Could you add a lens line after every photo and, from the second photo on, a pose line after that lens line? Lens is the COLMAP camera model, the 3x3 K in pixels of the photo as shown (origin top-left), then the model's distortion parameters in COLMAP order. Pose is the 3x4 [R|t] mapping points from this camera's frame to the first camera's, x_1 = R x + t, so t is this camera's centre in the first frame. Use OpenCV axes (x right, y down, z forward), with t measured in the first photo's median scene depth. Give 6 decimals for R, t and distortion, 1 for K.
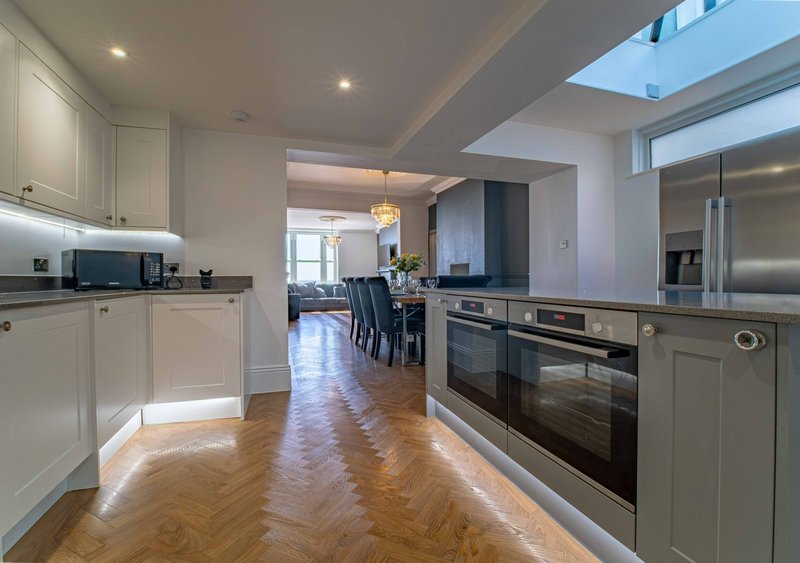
lens RADIAL K [[366.5, 0, 400.2], [0, 366.5, 280.7], [0, 0, 1]] dist [-0.024623, 0.000261]
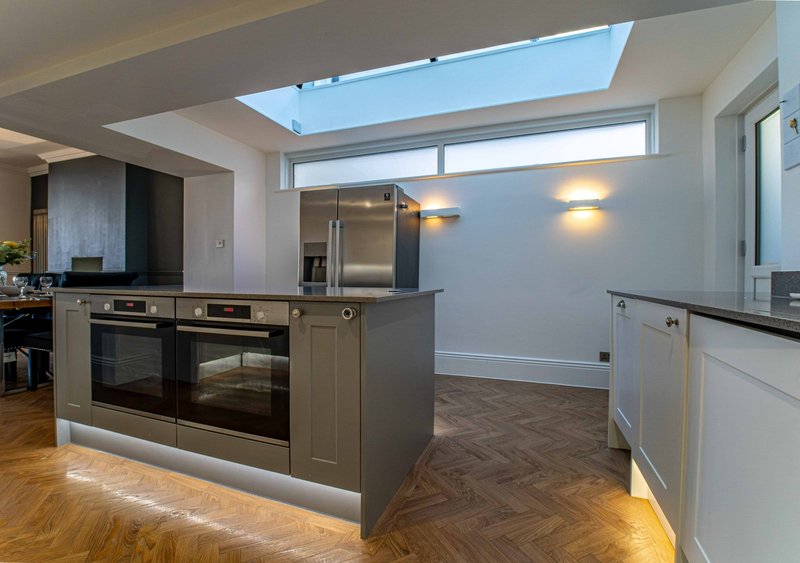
lens RADIAL K [[366.5, 0, 401.0], [0, 366.5, 279.7], [0, 0, 1]] dist [-0.024623, 0.000261]
pose [[0.621838, 0.001236, 0.783145, -0.074611], [-0.003505, 0.999993, 0.001204, 0.000224], [-0.783138, -0.003494, 0.621838, -0.088015]]
